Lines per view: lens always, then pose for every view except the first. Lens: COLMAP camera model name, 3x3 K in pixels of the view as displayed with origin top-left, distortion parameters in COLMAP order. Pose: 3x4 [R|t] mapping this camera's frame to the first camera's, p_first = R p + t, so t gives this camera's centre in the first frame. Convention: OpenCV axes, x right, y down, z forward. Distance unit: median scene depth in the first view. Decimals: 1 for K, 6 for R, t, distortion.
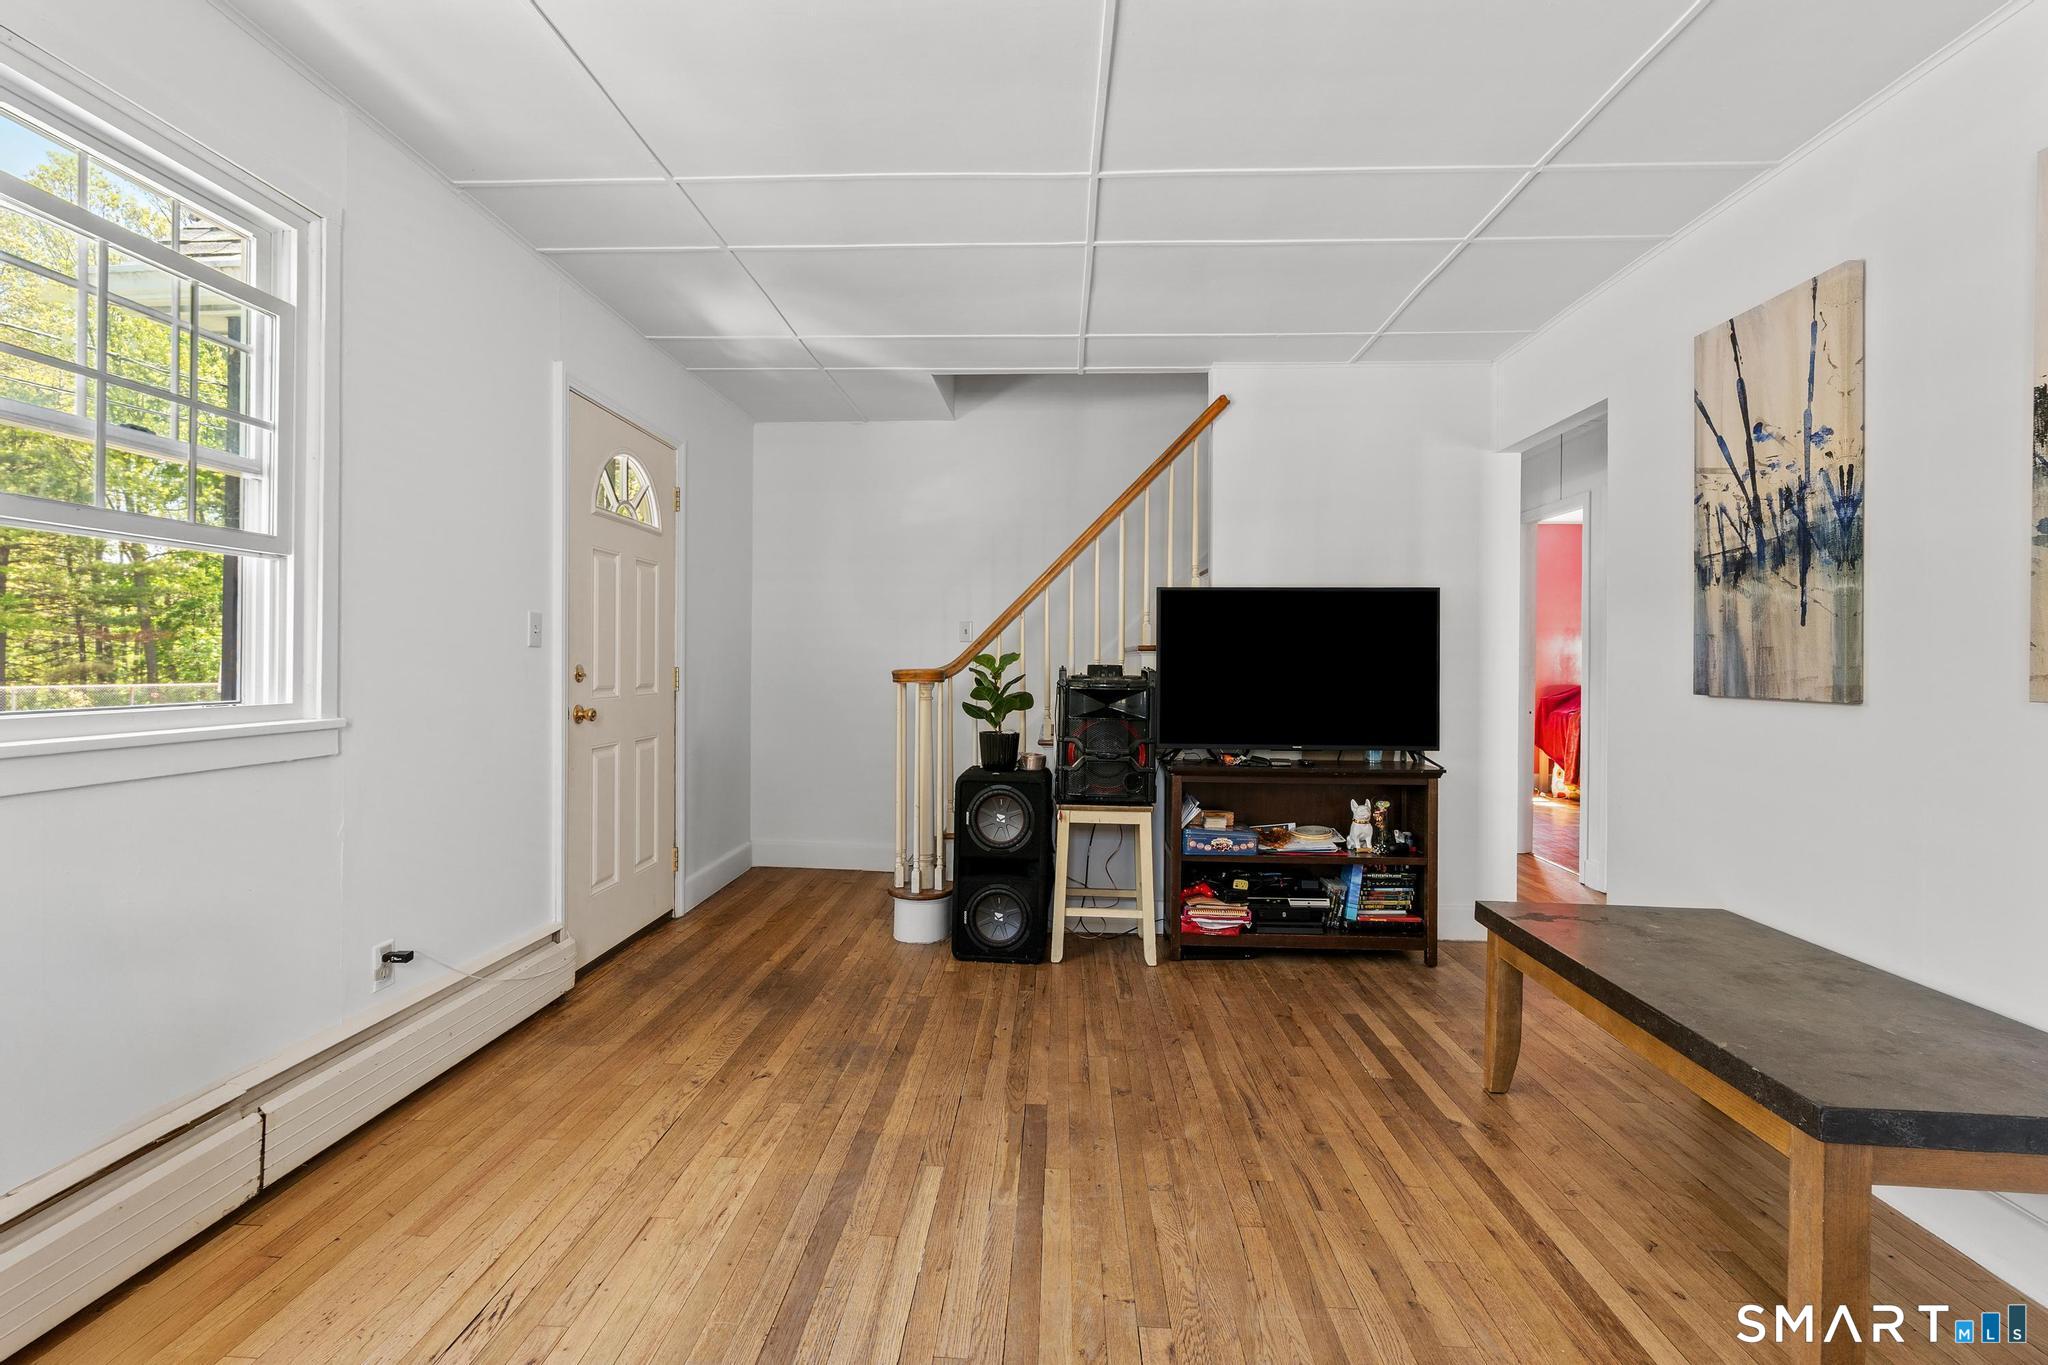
lens RADIAL K [[935.0, 0, 1017.2], [0, 935.0, 666.3], [0, 0, 1]] dist [-0.008620, 0.000501]
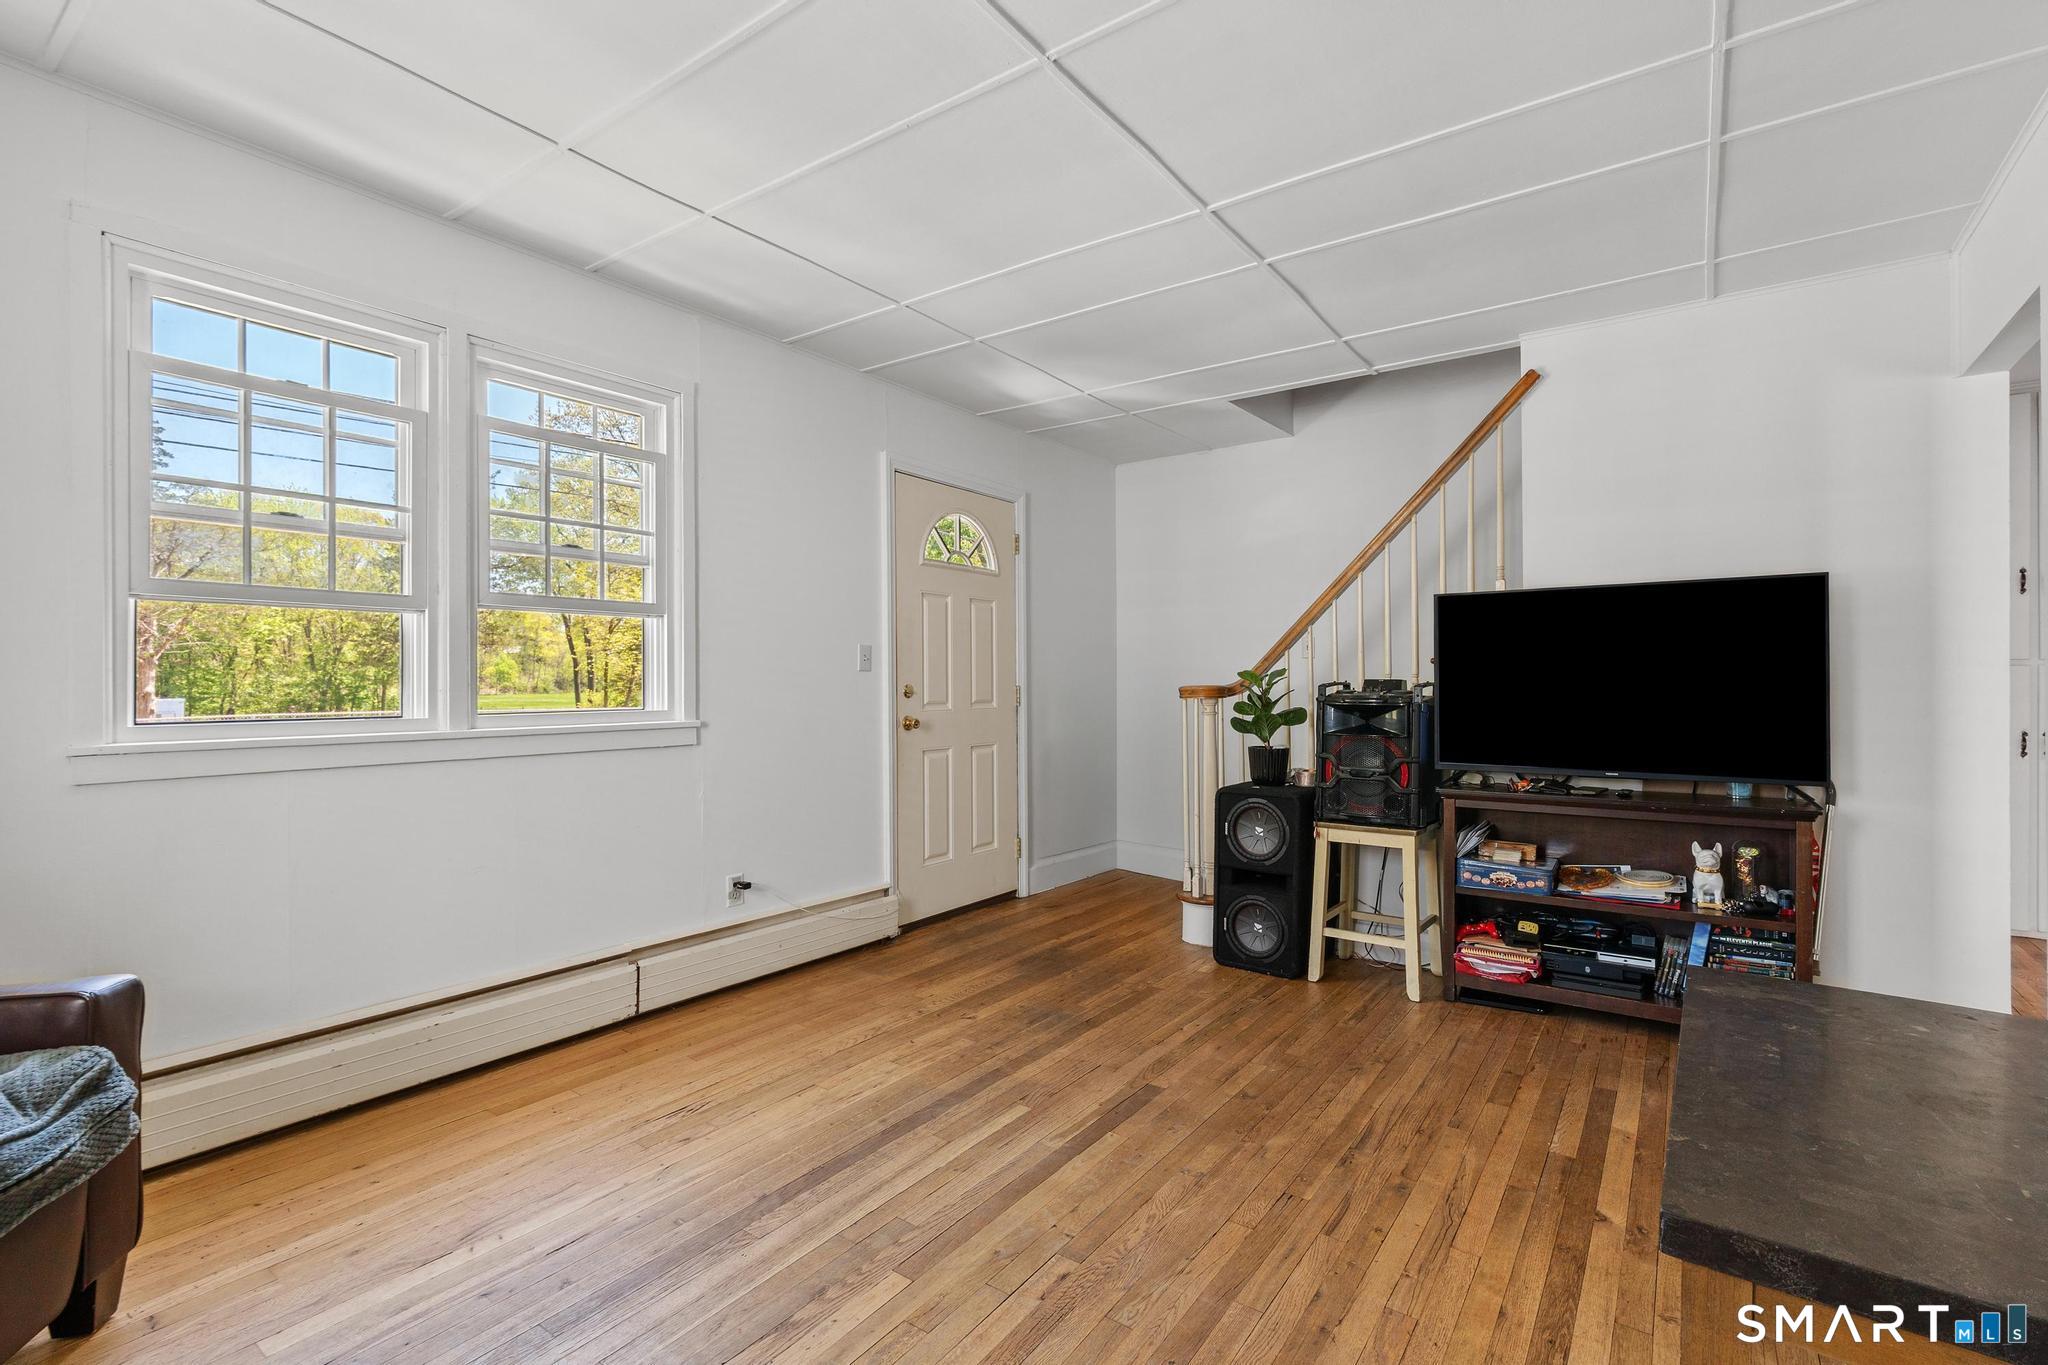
lens RADIAL K [[935.0, 0, 1018.8], [0, 935.0, 688.0], [0, 0, 1]] dist [-0.008620, 0.000501]
pose [[0.839396, -0.007630, -0.543467, 0.344845], [0.008590, 0.999963, -0.000772, 0.005487], [0.543453, -0.004021, 0.839430, 0.005341]]
